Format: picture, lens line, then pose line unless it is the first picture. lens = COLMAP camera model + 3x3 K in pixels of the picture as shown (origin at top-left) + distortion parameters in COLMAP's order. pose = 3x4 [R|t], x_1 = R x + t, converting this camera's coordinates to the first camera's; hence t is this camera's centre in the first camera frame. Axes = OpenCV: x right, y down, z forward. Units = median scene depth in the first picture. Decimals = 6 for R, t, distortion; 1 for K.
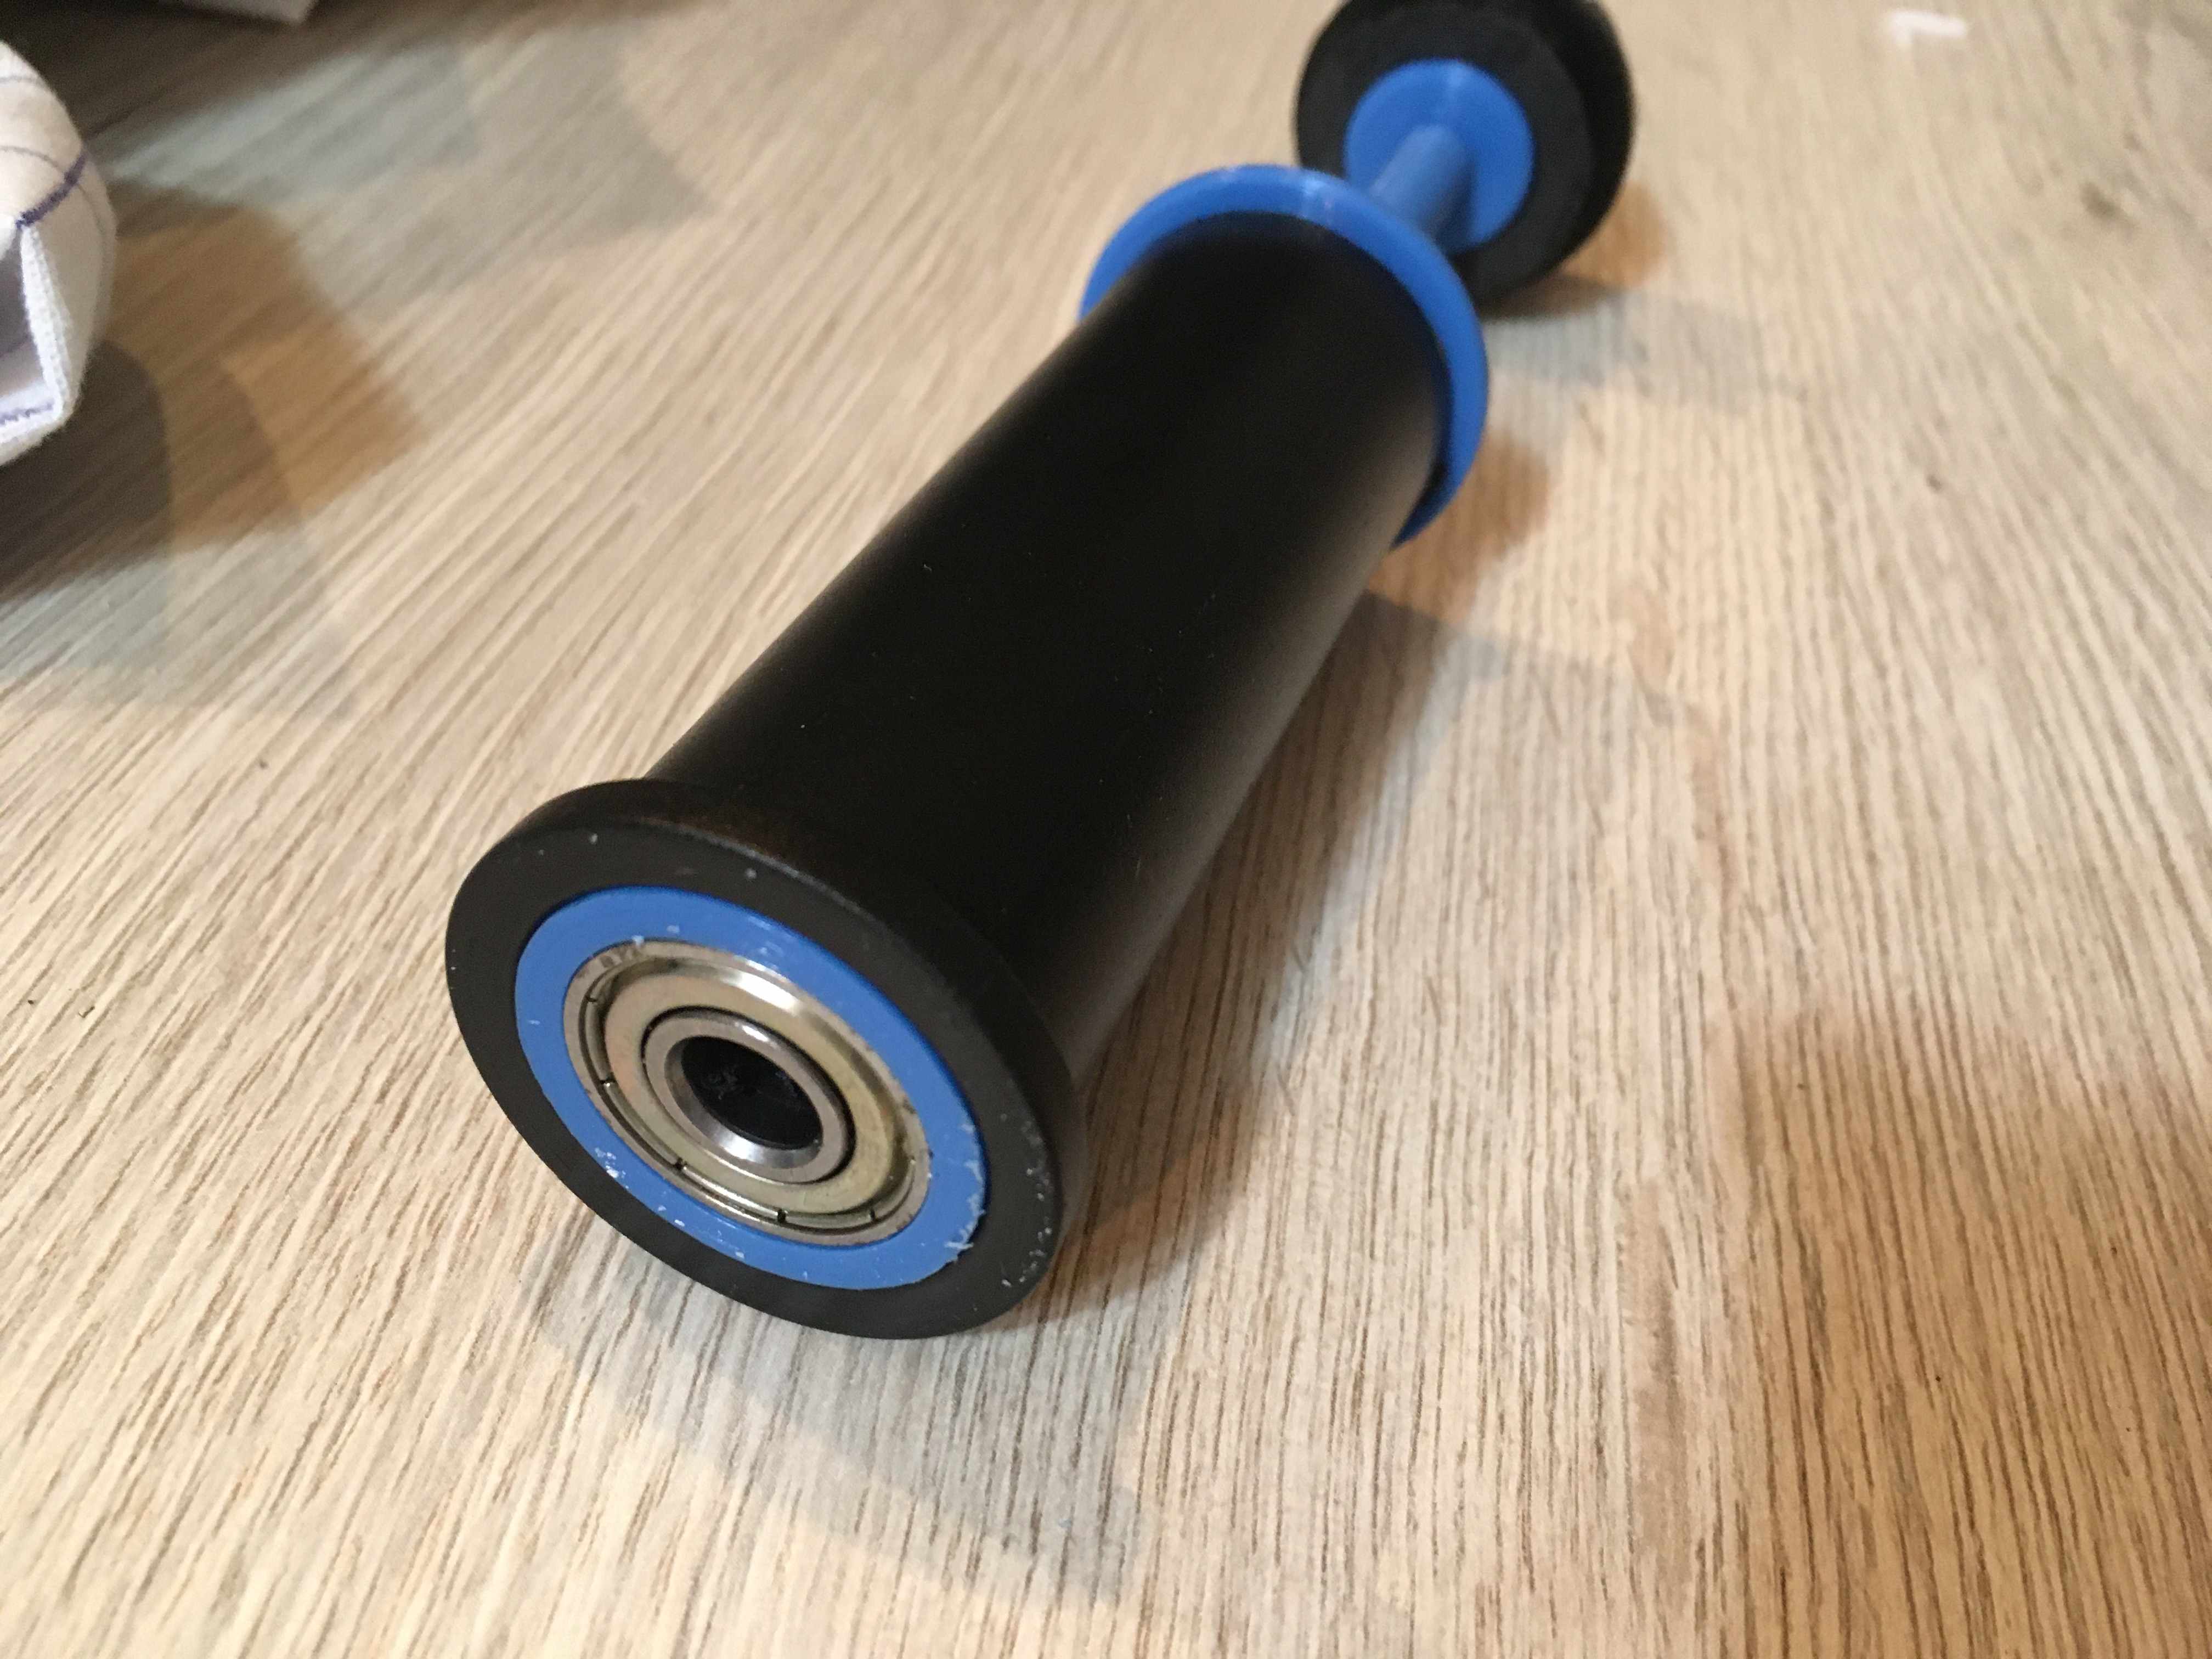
lens RADIAL K [[1944.3, 0, 1106.0], [0, 1944.3, 829.5], [0, 0, 1]] dist [0.061028, -0.141405]
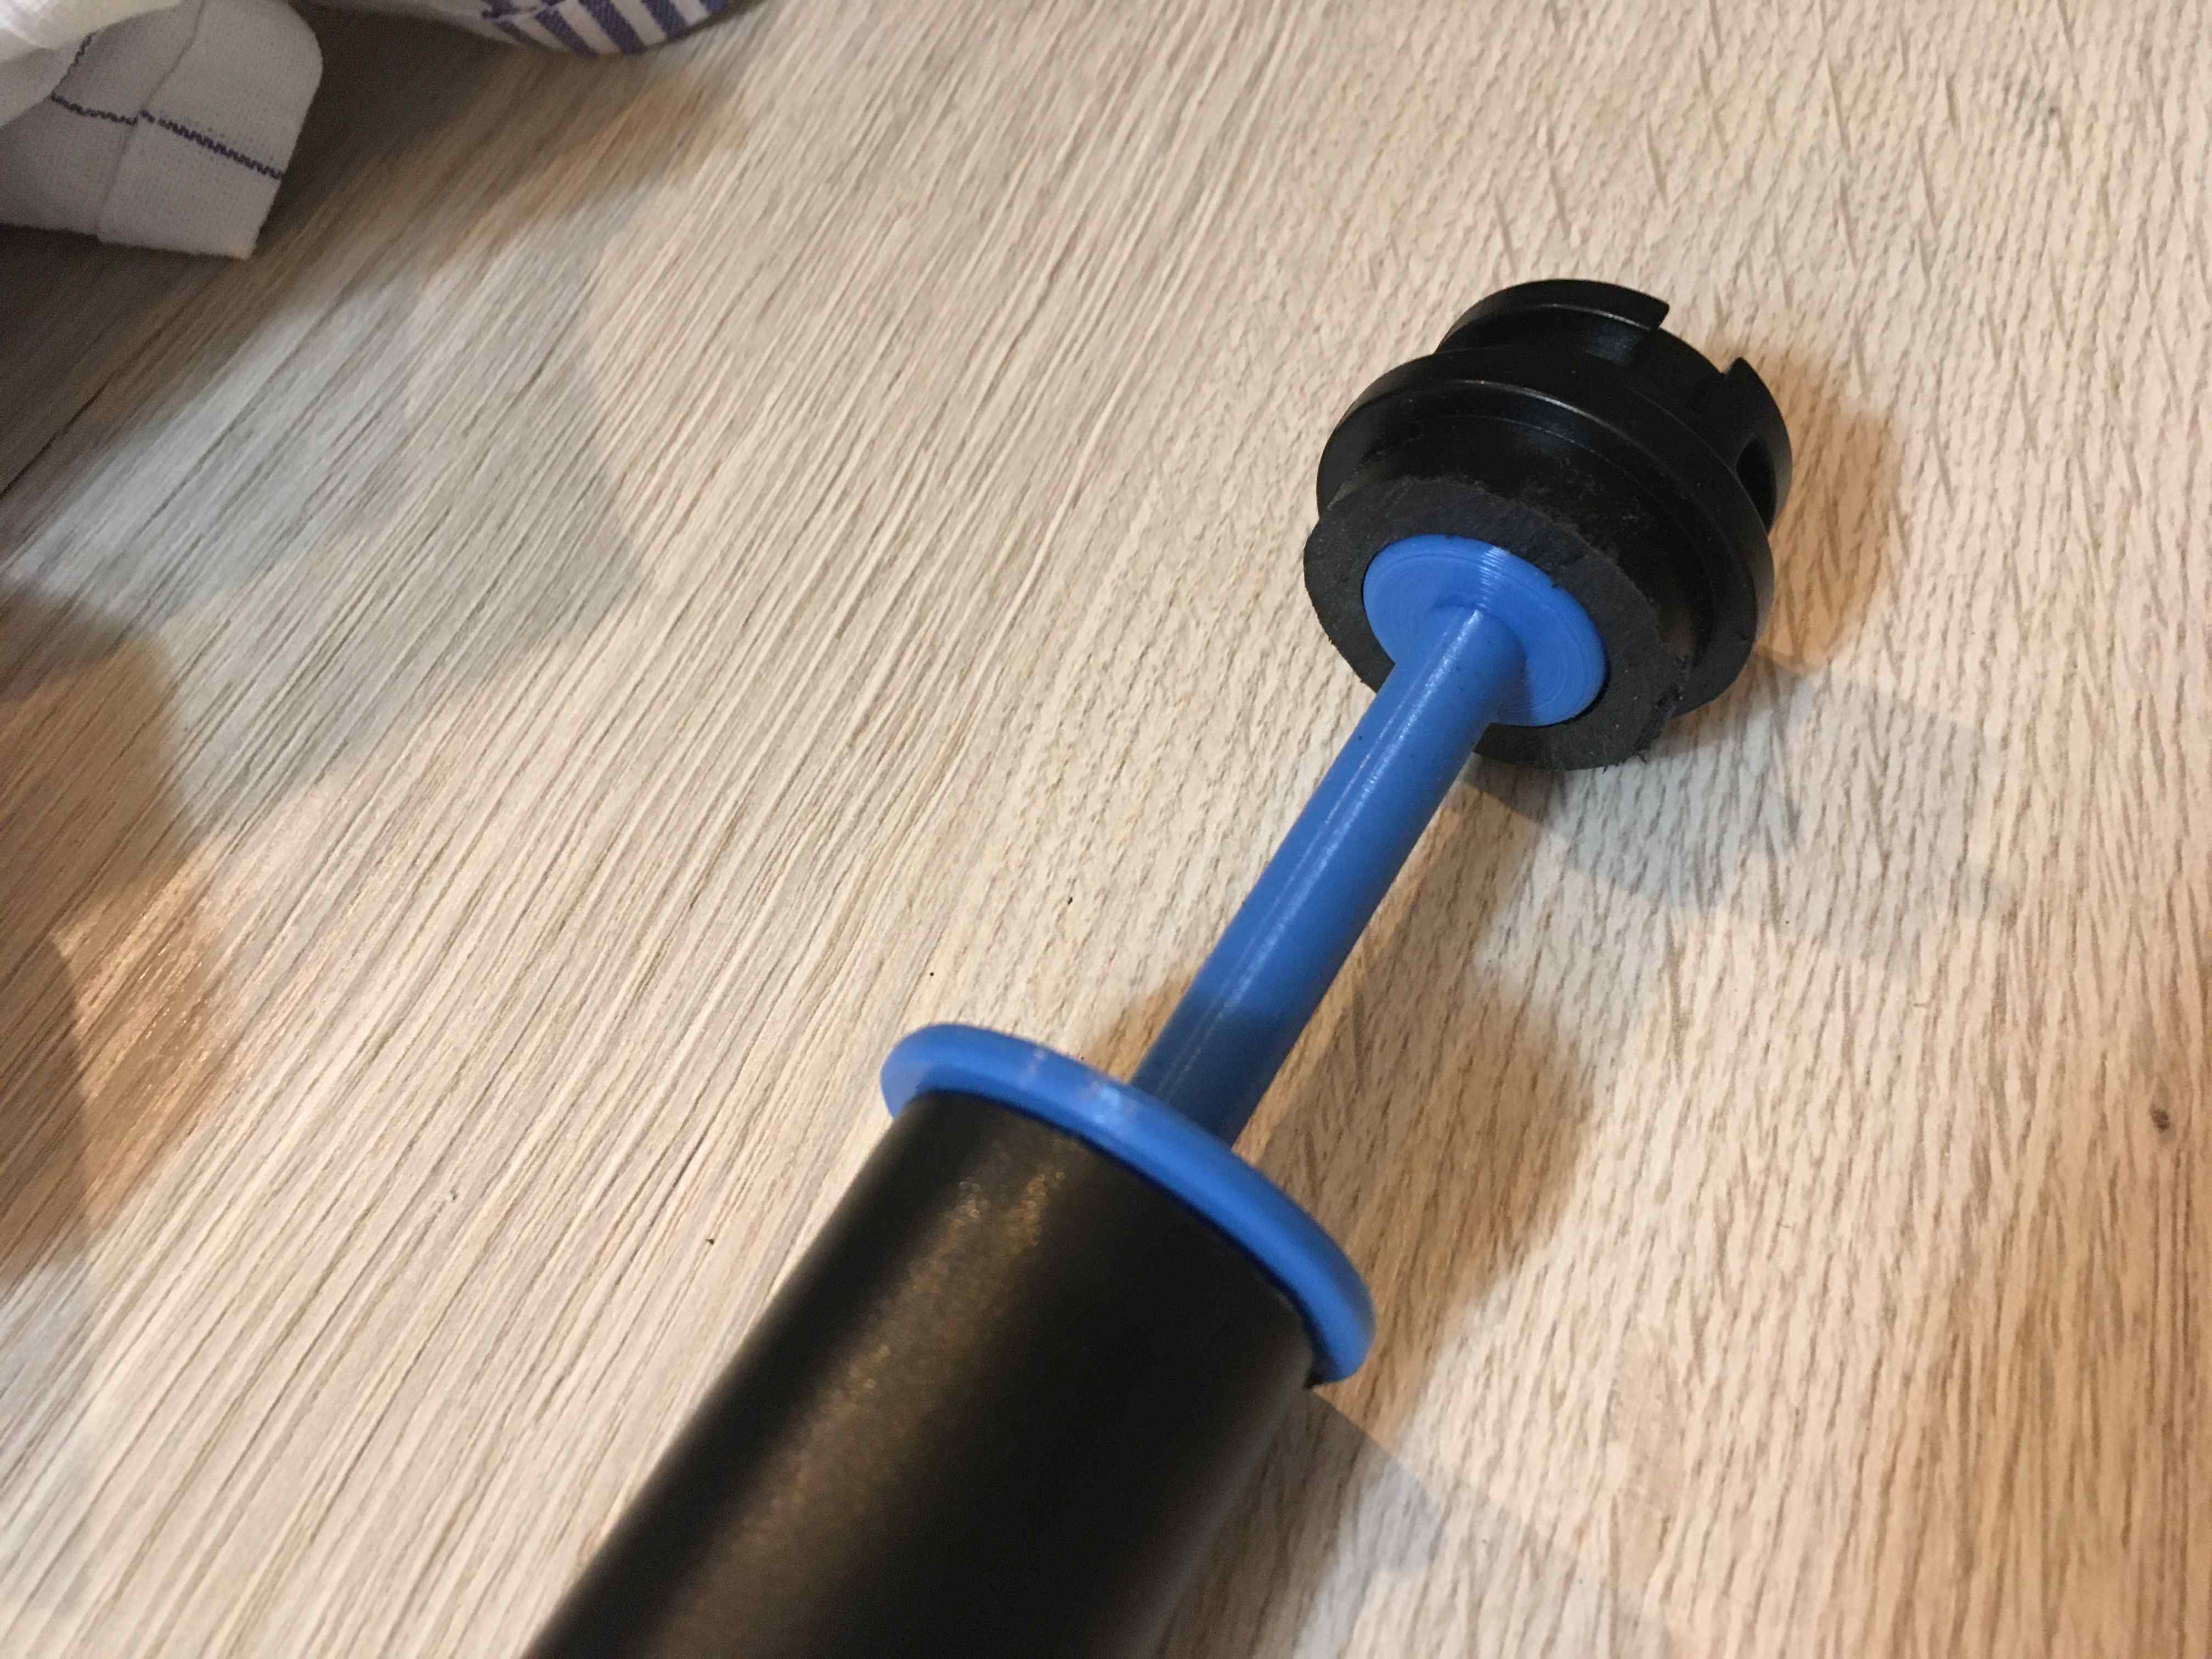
lens RADIAL K [[1944.3, 0, 1106.0], [0, 1944.3, 829.5], [0, 0, 1]] dist [0.061028, -0.141405]
pose [[0.970973, 0.037520, -0.236230, 0.240884], [0.025467, 0.965790, 0.258073, -0.537117], [0.237831, -0.256598, 0.936800, 0.299292]]
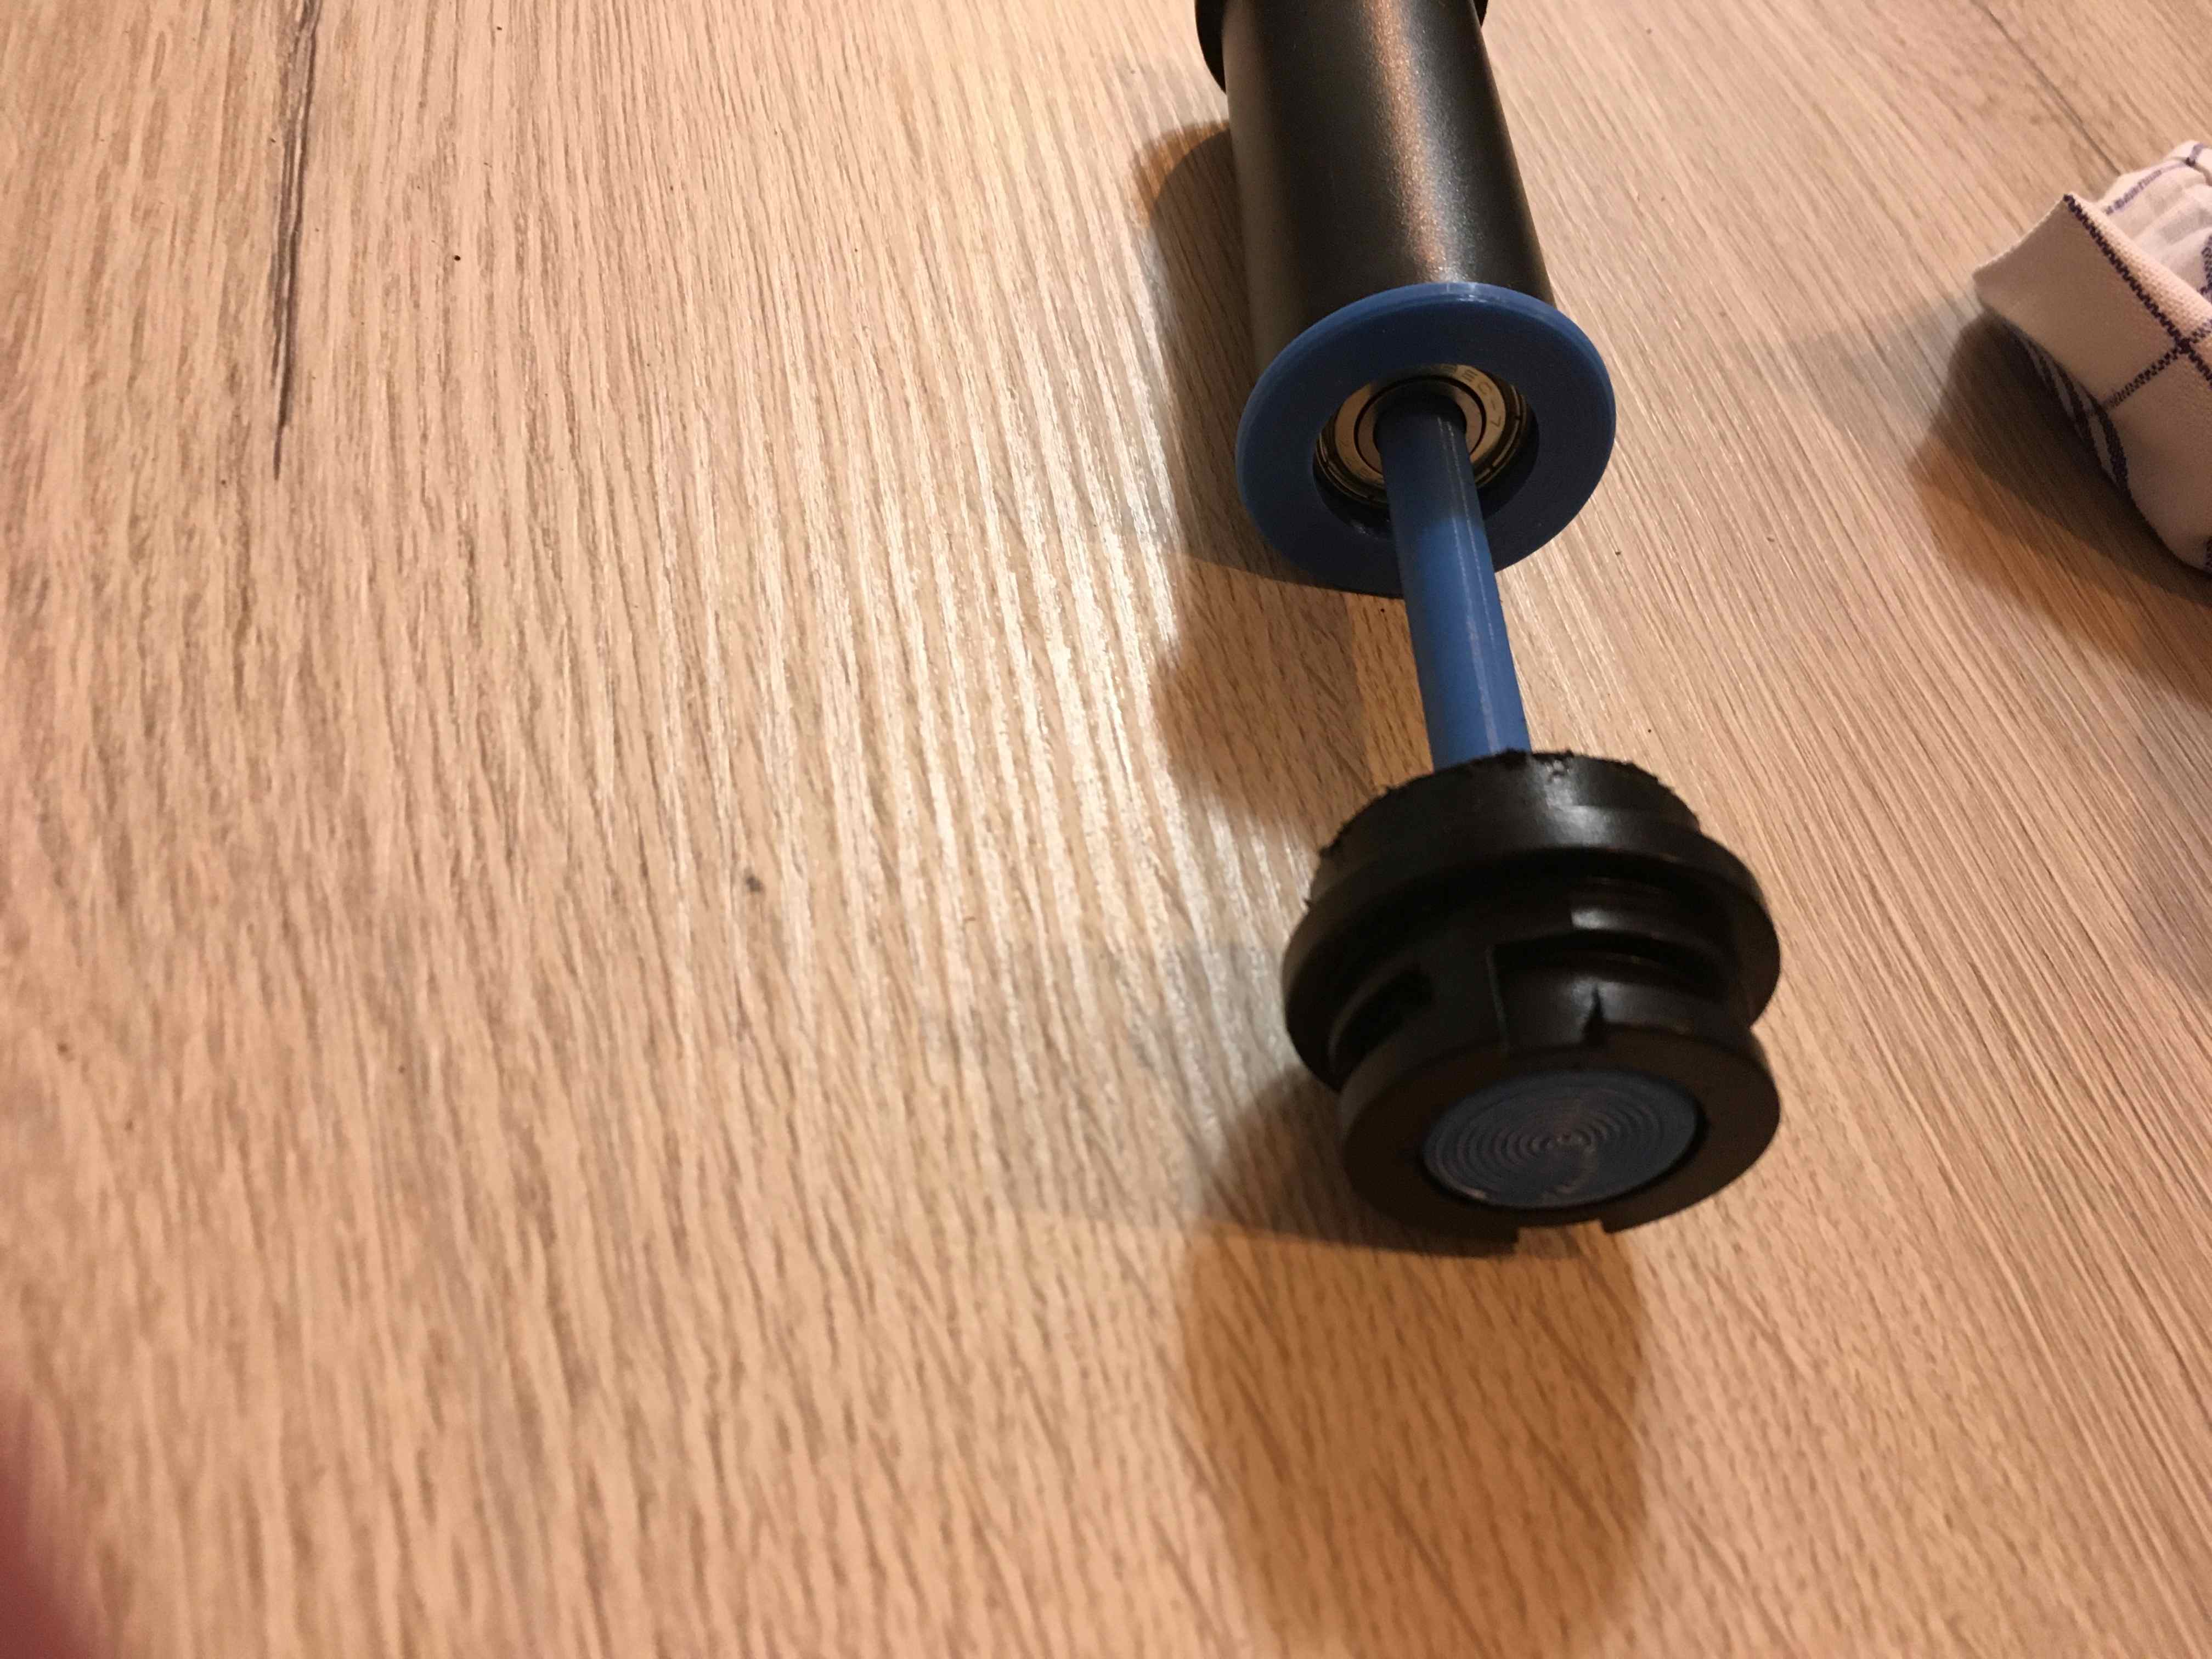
lens RADIAL K [[1944.3, 0, 1106.0], [0, 1944.3, 829.5], [0, 0, 1]] dist [0.061028, -0.141405]
pose [[-0.872608, 0.111695, -0.475478, 0.764746], [-0.480501, -0.021716, 0.876725, -1.076578], [0.087600, 0.993505, 0.072619, 1.053479]]
